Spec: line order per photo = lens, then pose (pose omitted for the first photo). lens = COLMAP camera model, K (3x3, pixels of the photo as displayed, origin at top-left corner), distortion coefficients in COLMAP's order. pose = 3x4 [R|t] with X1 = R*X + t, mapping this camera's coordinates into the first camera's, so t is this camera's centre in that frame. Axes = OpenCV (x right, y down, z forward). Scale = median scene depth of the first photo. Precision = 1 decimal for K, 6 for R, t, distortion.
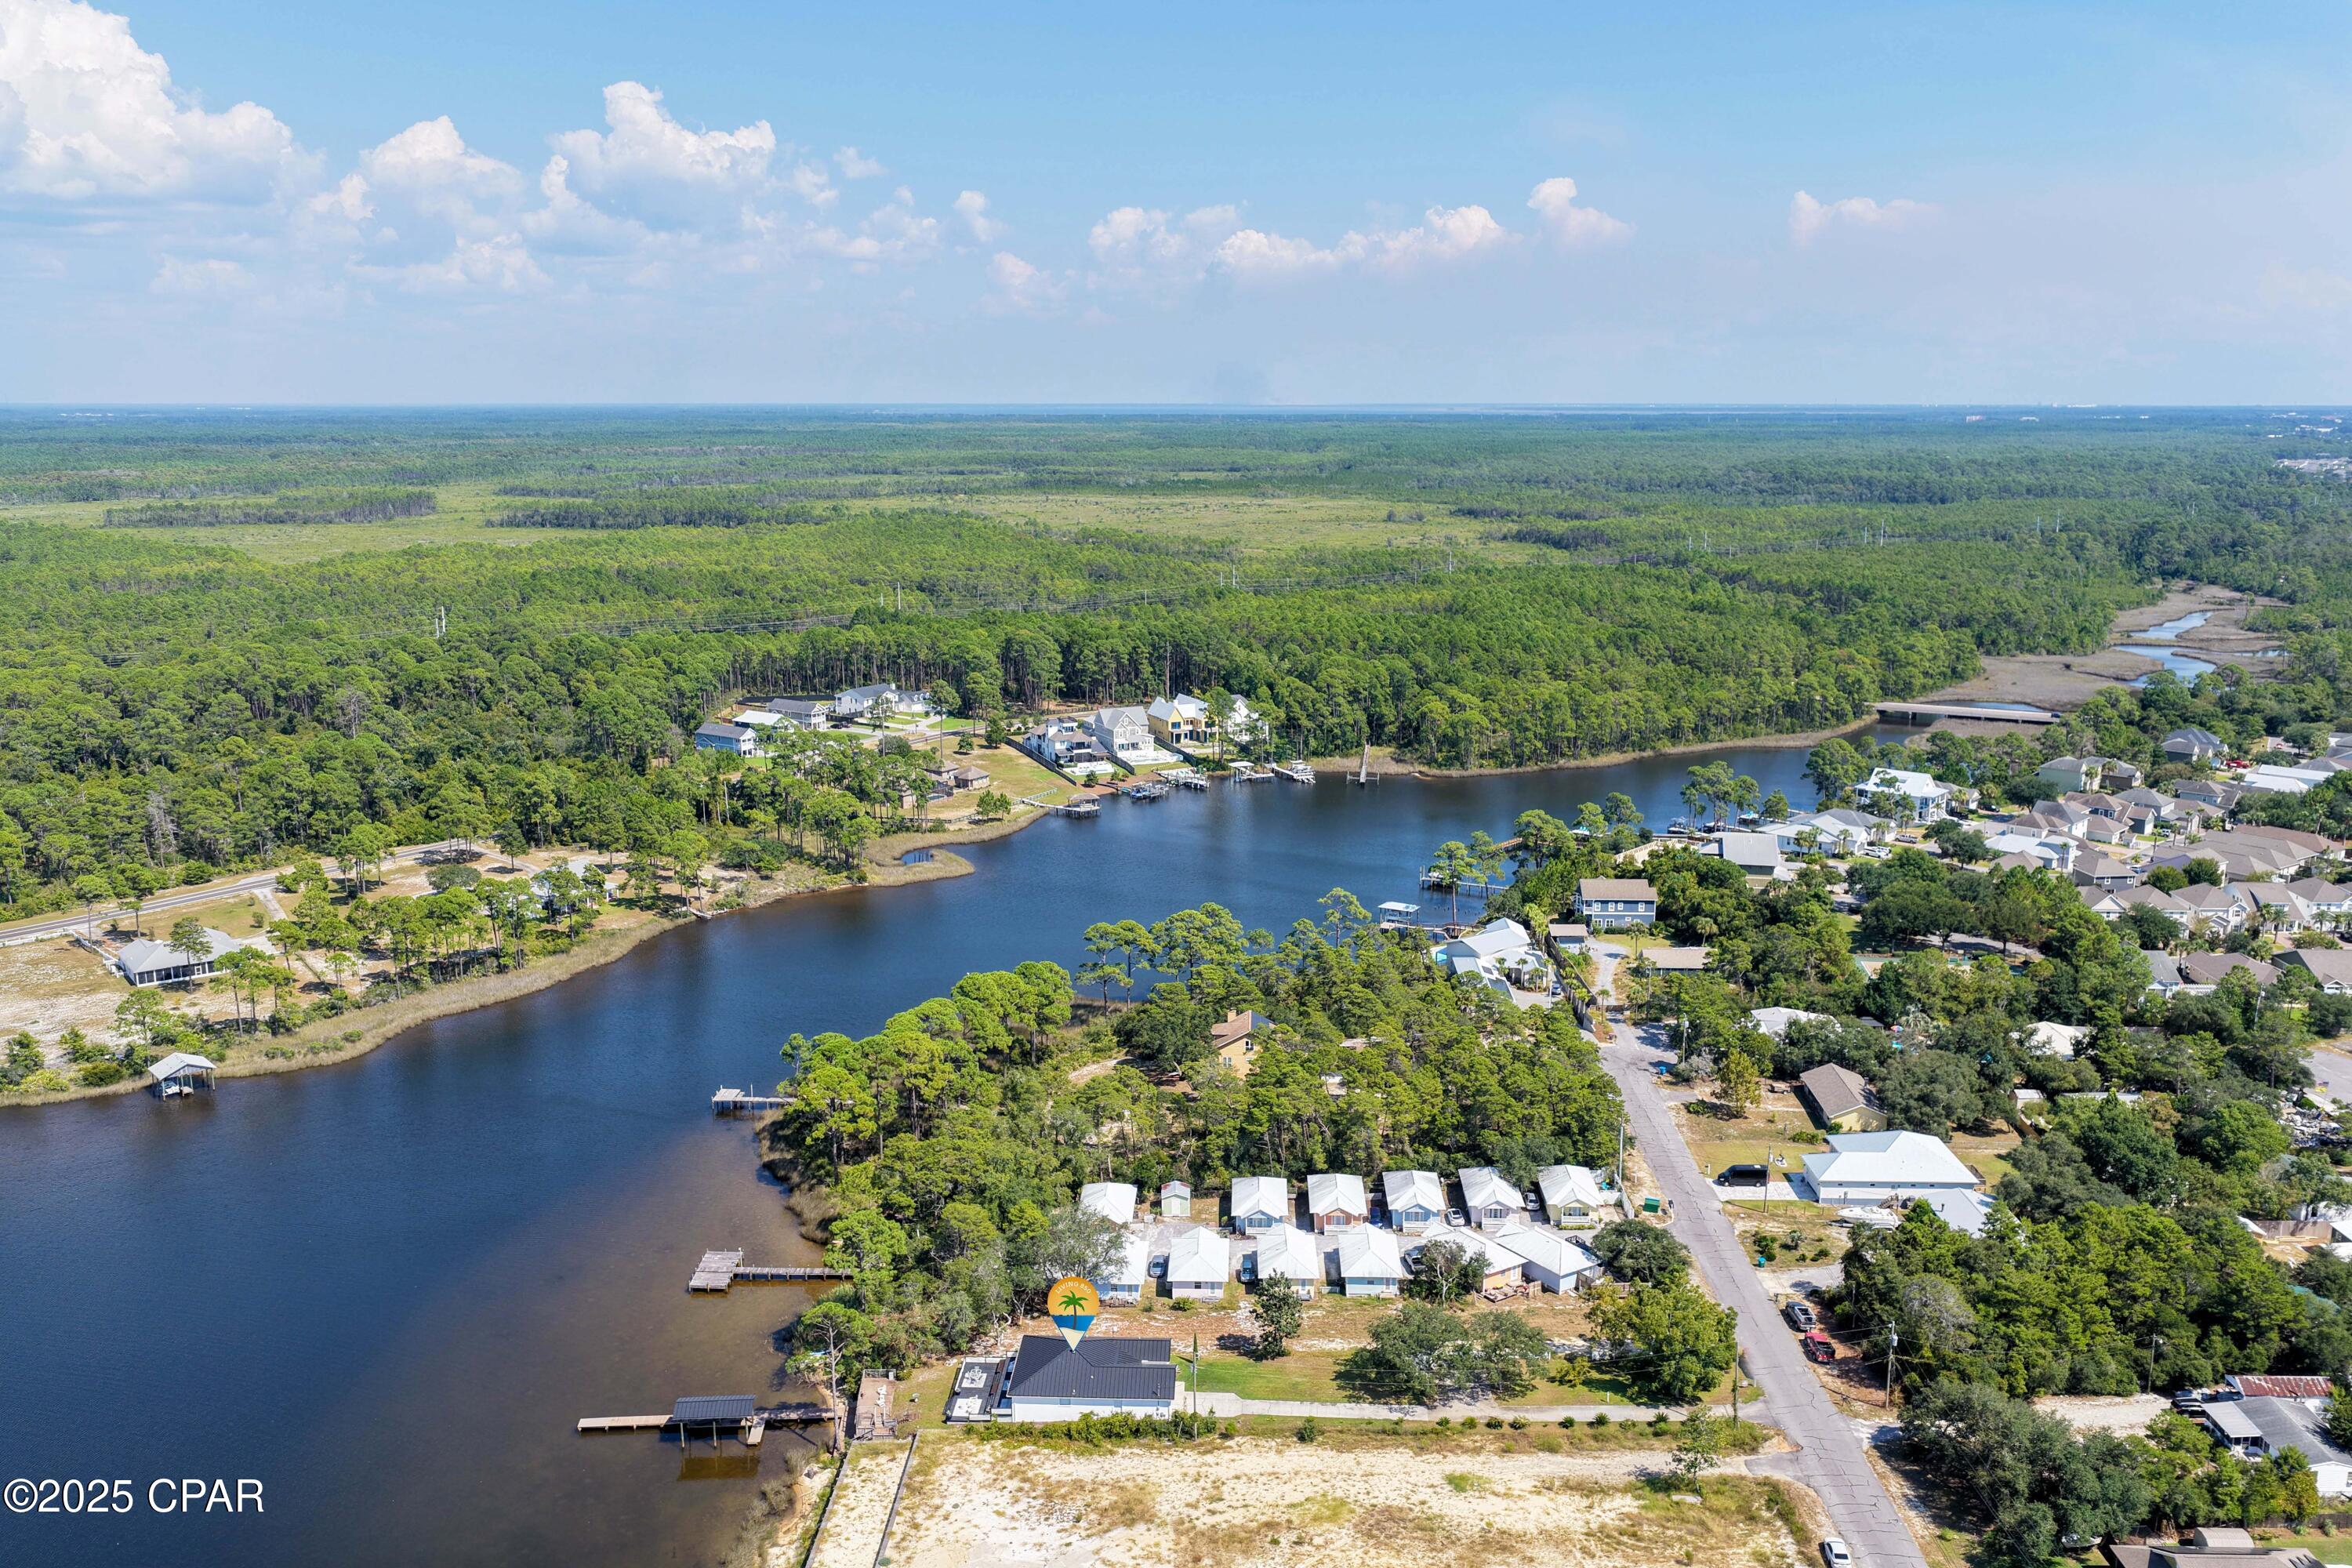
lens RADIAL K [[1947.7, 0, 1183.5], [0, 1947.7, 781.2], [0, 0, 1]] dist [-0.018536, 0.044800]
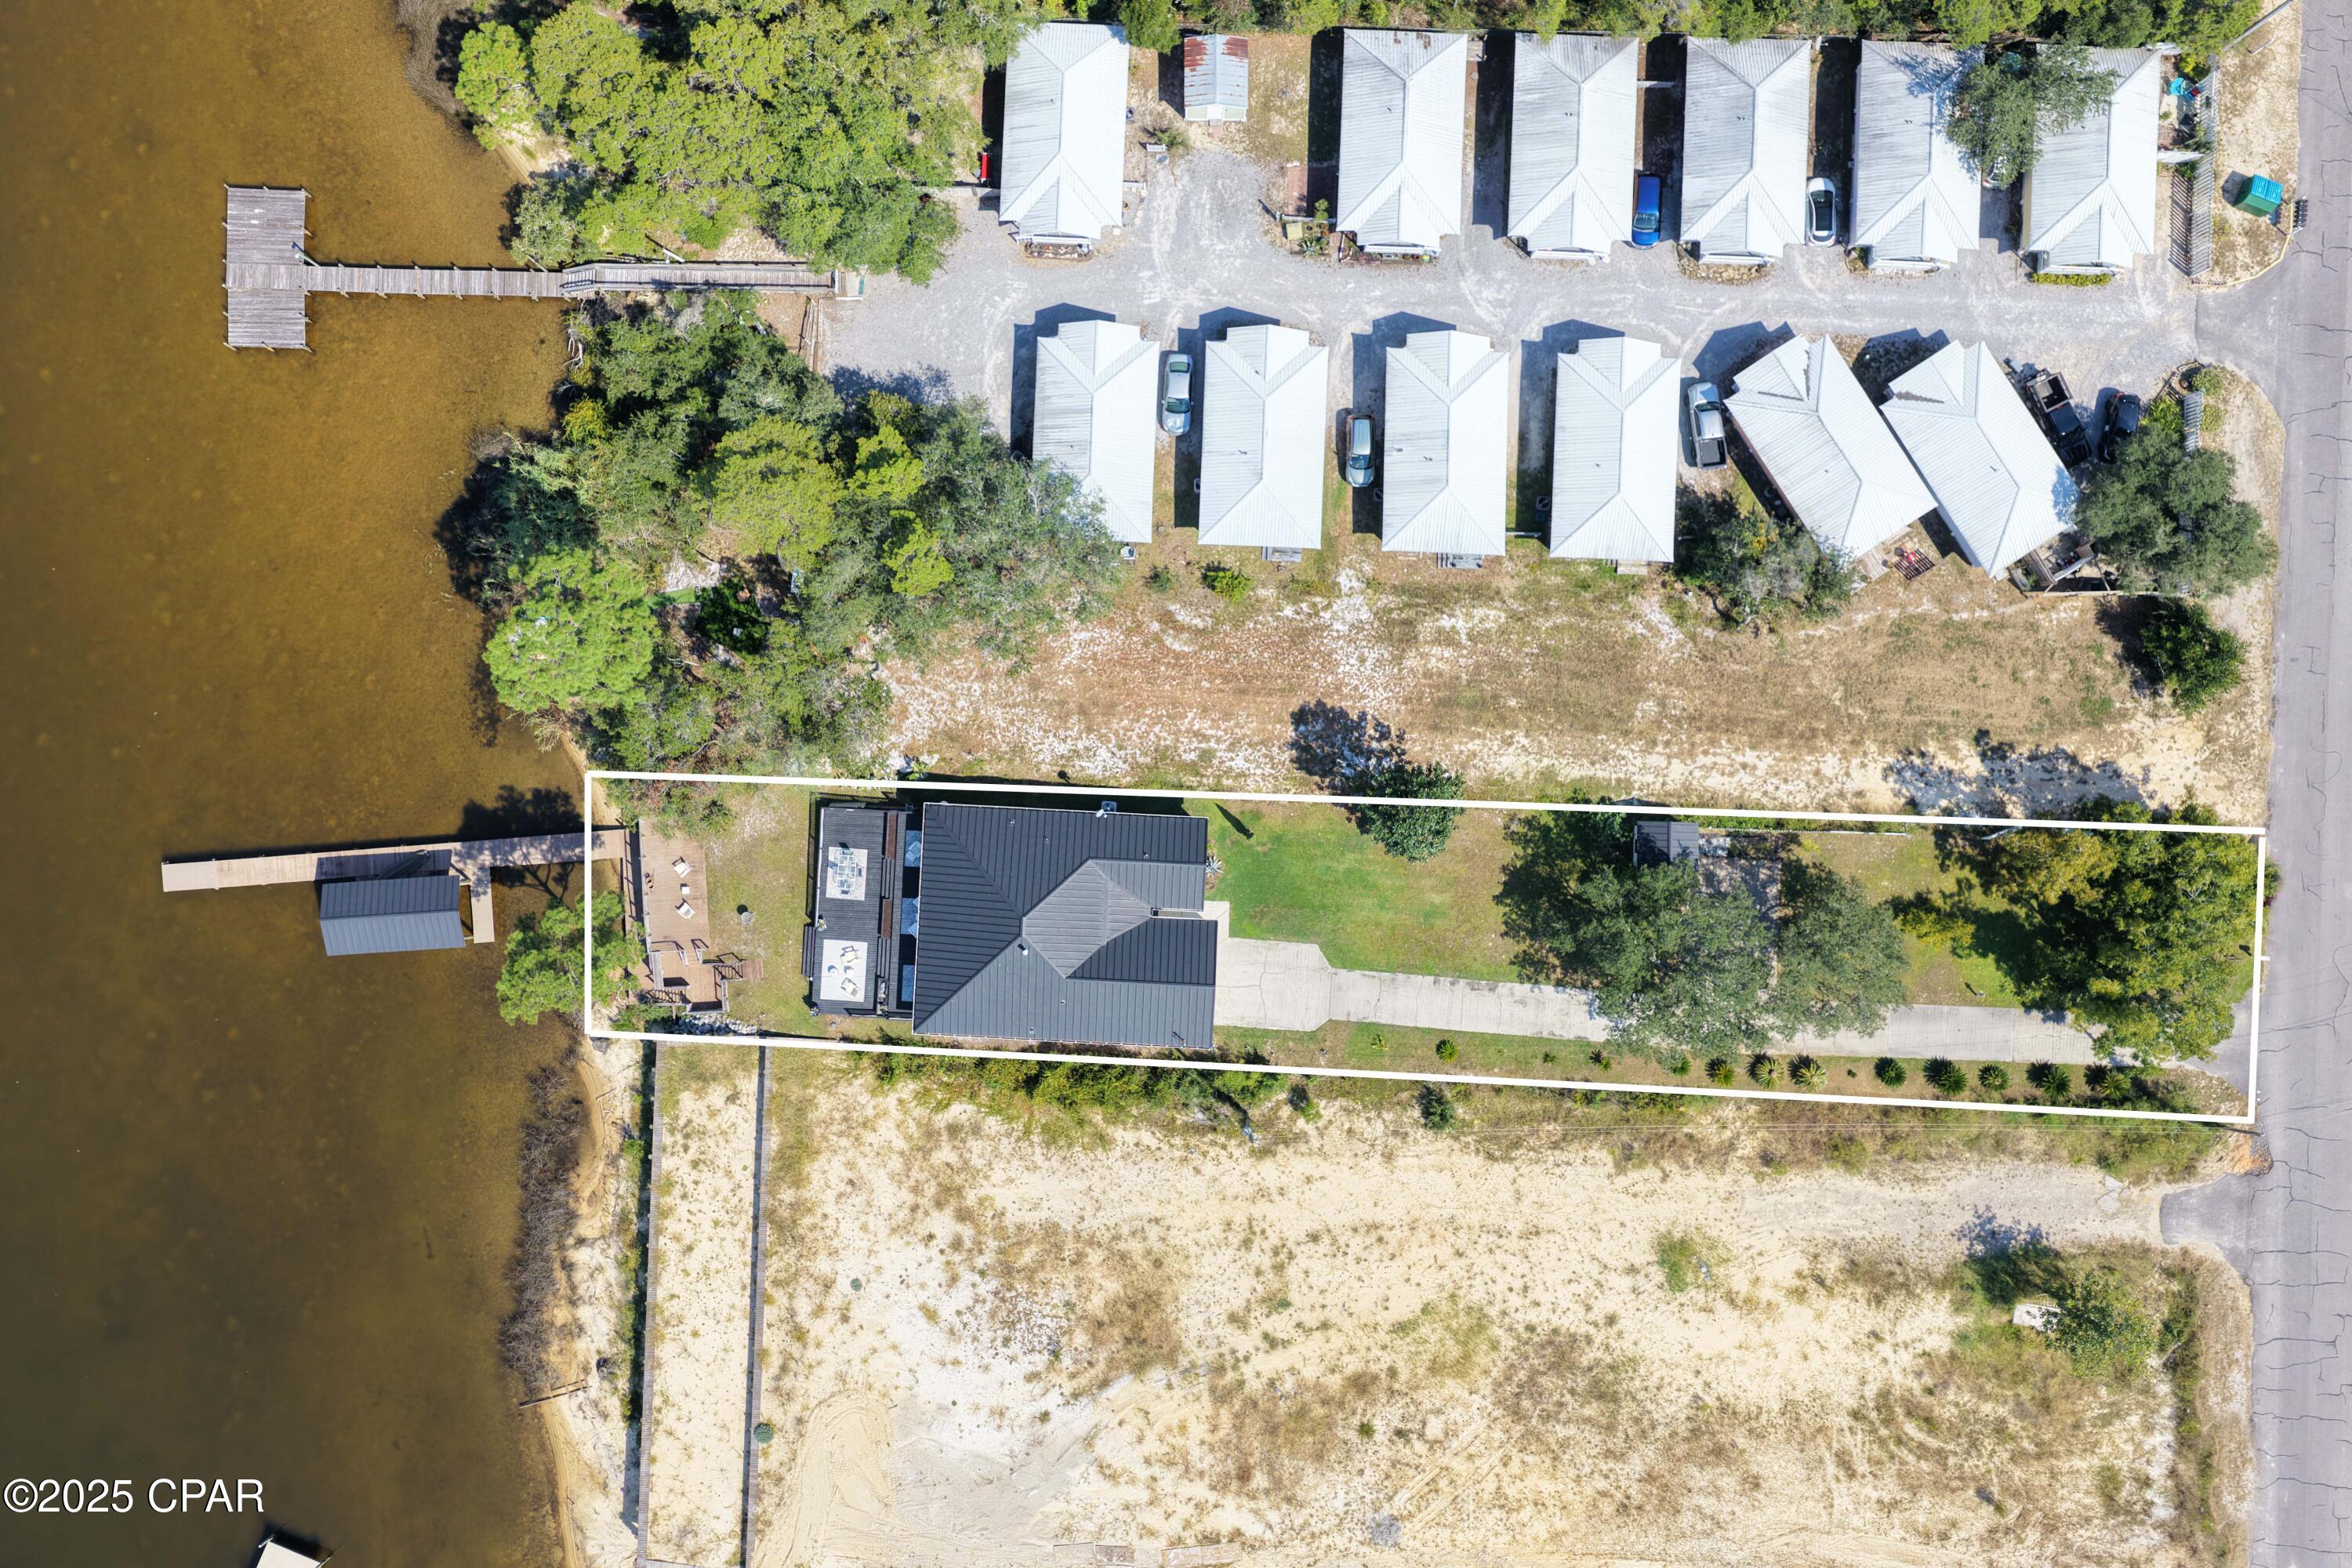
lens RADIAL K [[1947.7, 0, 1183.5], [0, 1947.7, 781.2], [0, 0, 1]] dist [-0.018536, 0.044800]
pose [[0.999917, 0.007506, 0.010459, -0.020537], [-0.011753, 0.200712, 0.979580, -0.264856], [0.005253, -0.979621, 0.200784, 1.023211]]
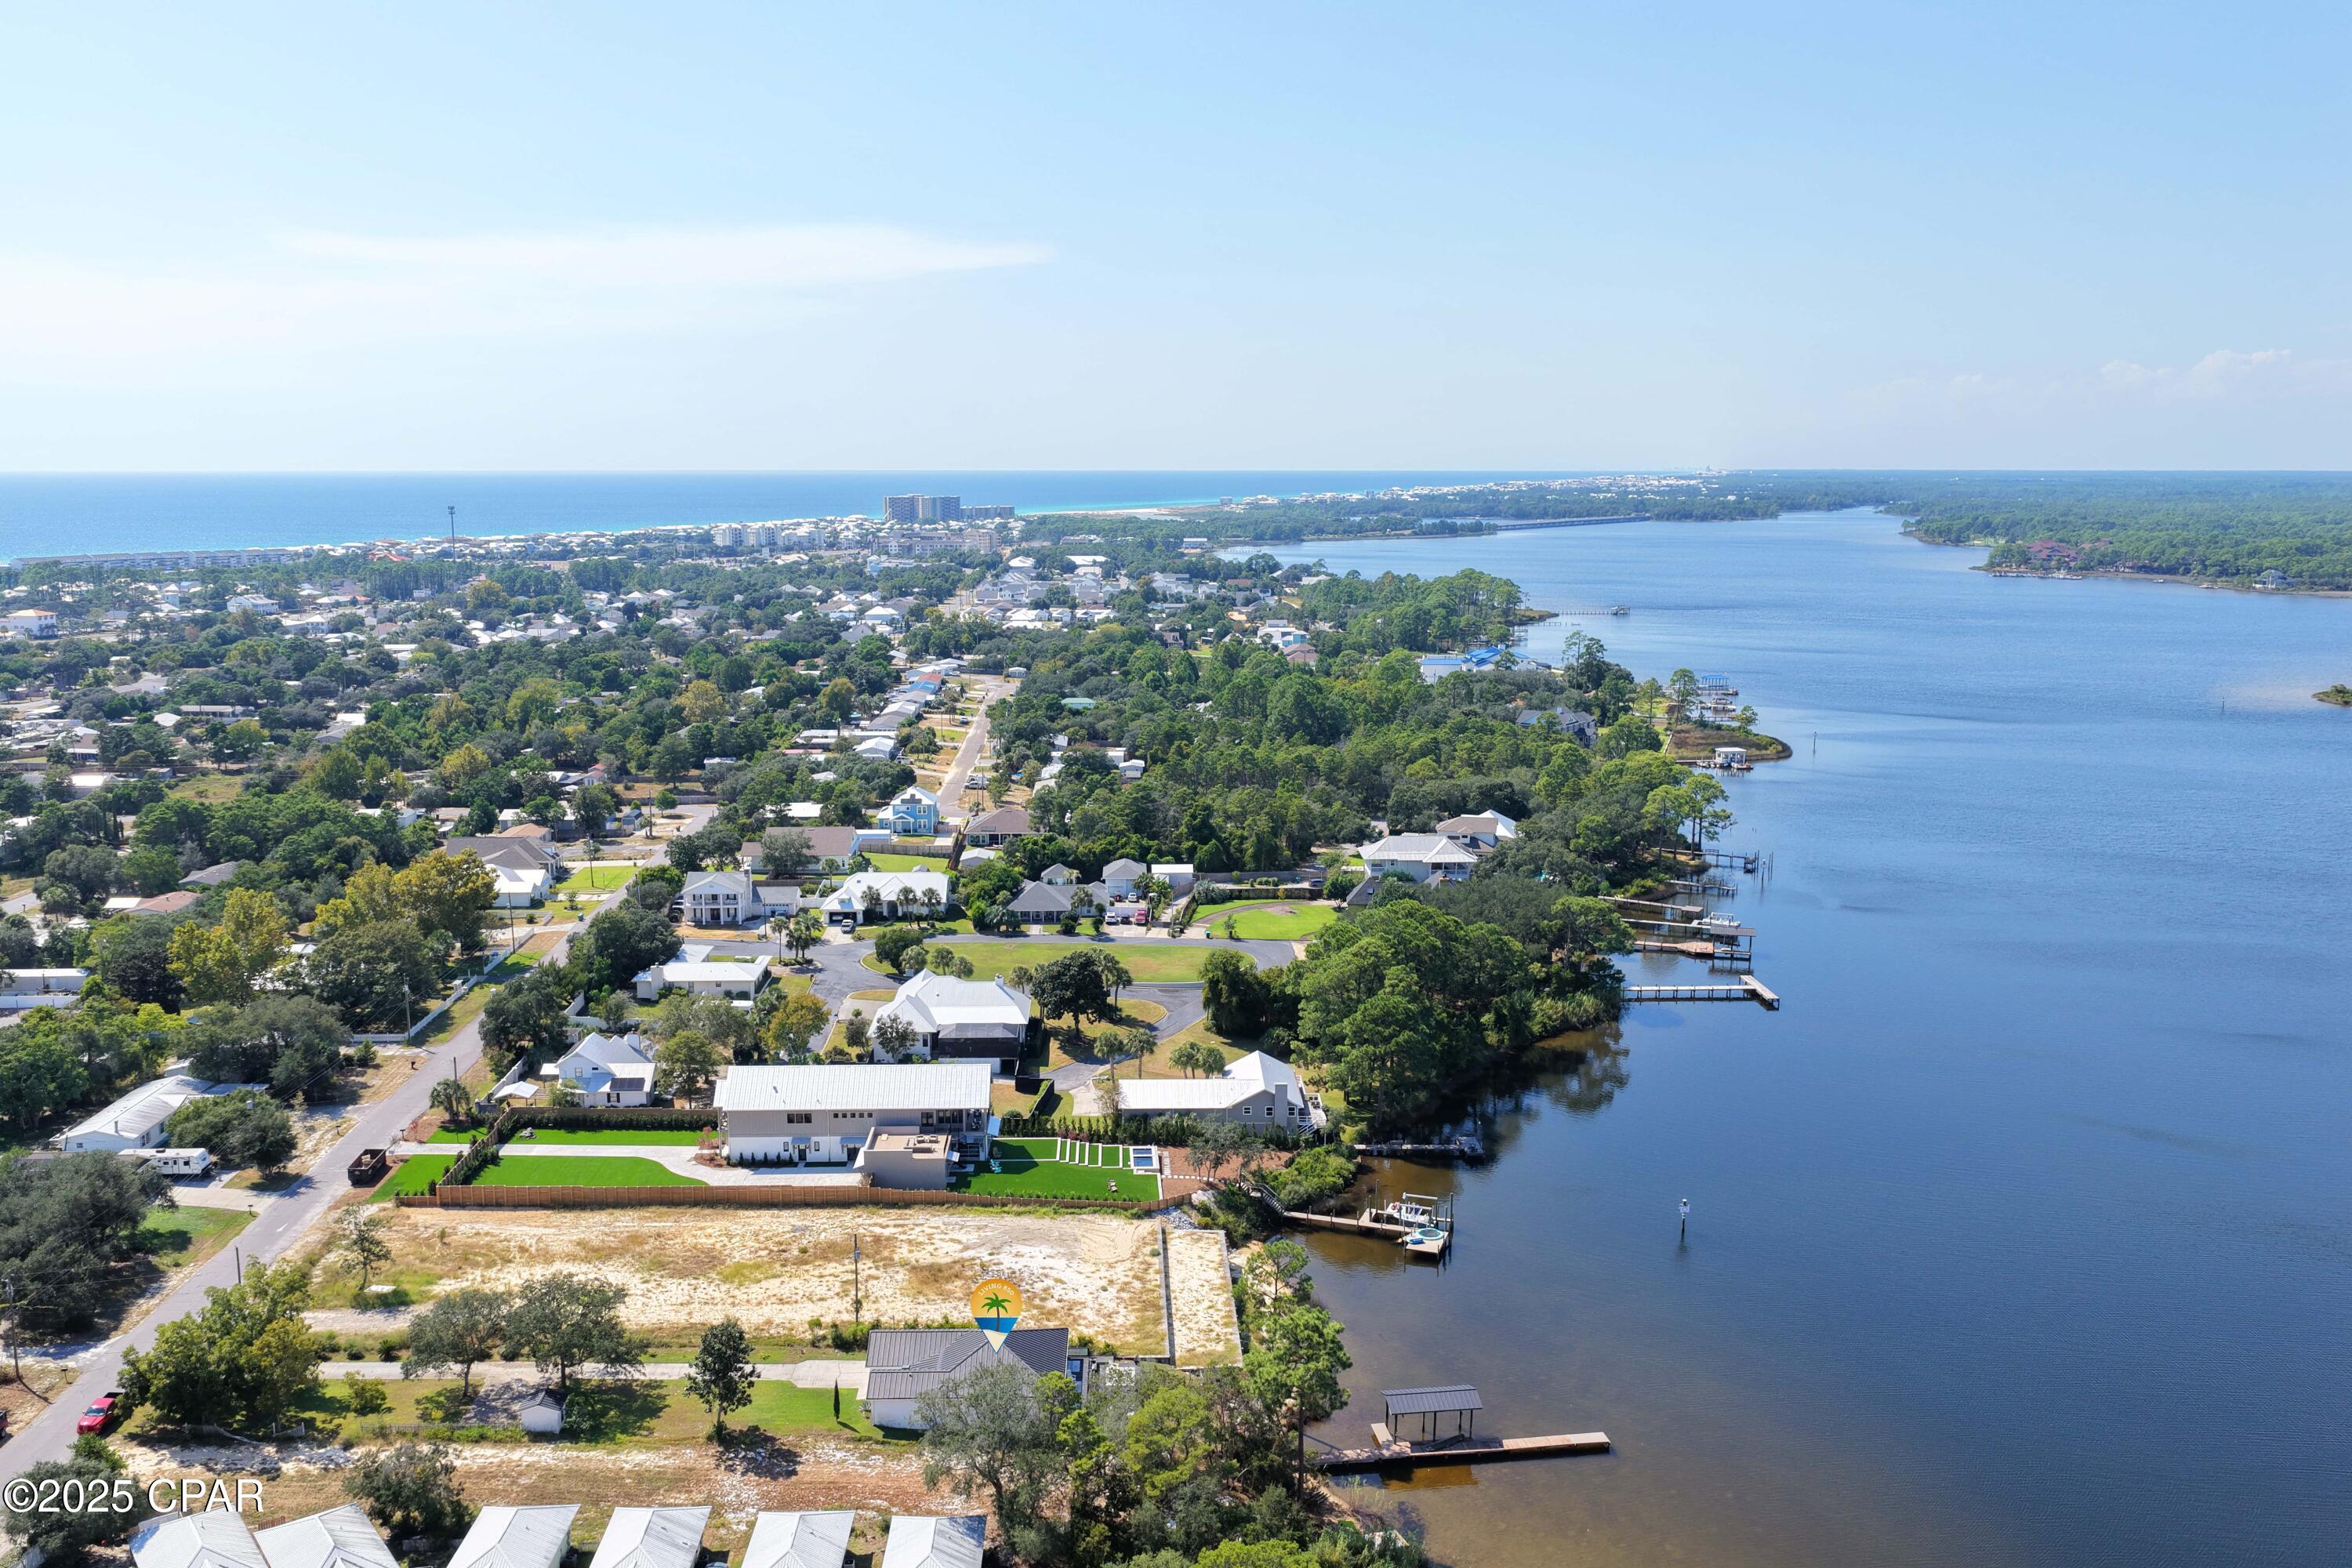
lens RADIAL K [[1947.7, 0, 1183.5], [0, 1947.7, 781.2], [0, 0, 1]] dist [-0.018536, 0.044800]
pose [[-0.997688, 0.009232, -0.067326, -0.091213], [-0.014936, 0.936712, 0.349783, -0.234702], [0.066294, 0.349980, -0.934409, 1.848742]]
